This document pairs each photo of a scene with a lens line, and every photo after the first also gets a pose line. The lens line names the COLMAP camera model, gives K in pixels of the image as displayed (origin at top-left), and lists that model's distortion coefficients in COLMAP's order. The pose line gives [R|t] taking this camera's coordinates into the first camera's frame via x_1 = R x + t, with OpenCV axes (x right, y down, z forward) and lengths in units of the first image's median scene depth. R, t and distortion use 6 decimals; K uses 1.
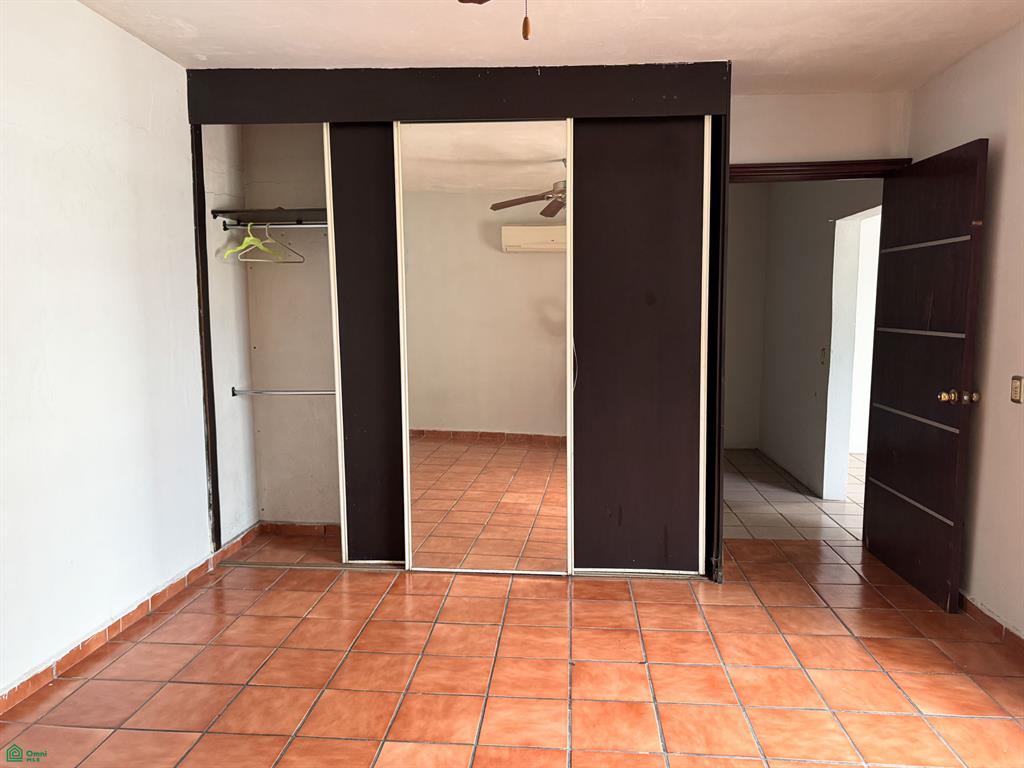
lens RADIAL K [[738.9, 0, 510.3], [0, 738.9, 385.5], [0, 0, 1]] dist [0.019757, 0.007952]
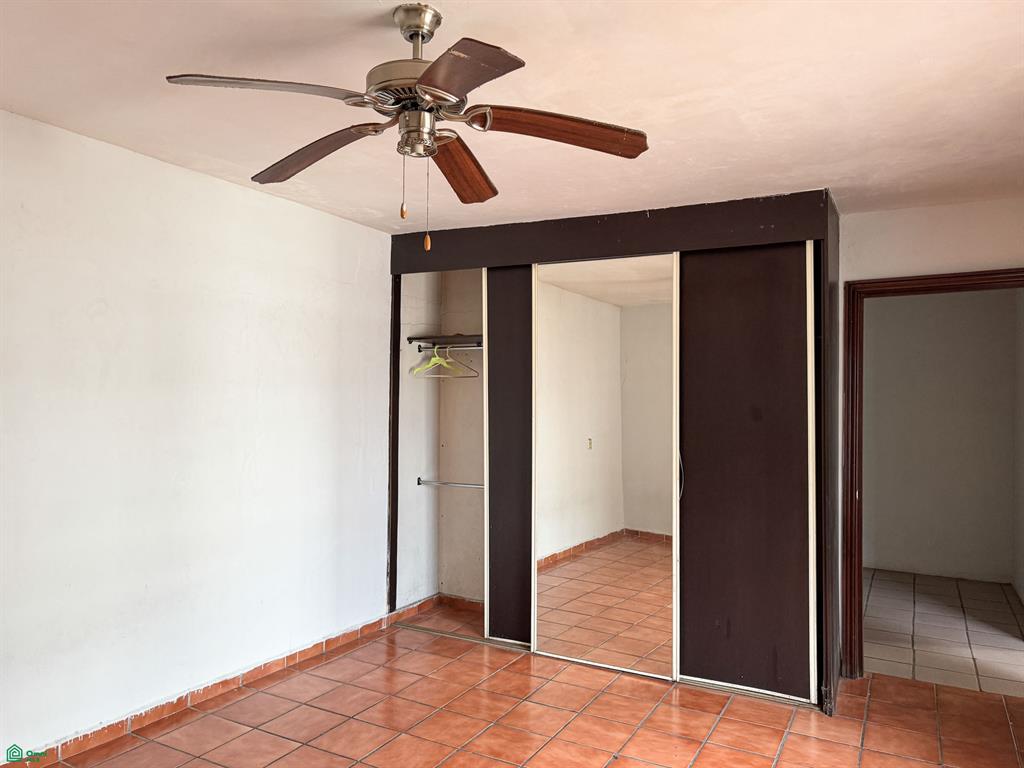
lens RADIAL K [[738.9, 0, 510.3], [0, 738.9, 385.5], [0, 0, 1]] dist [0.019757, 0.007952]
pose [[0.915025, 0.005030, -0.403366, 0.289611], [-0.056996, 0.991503, -0.116930, -0.016476], [0.399351, 0.129984, 0.907537, -0.077911]]
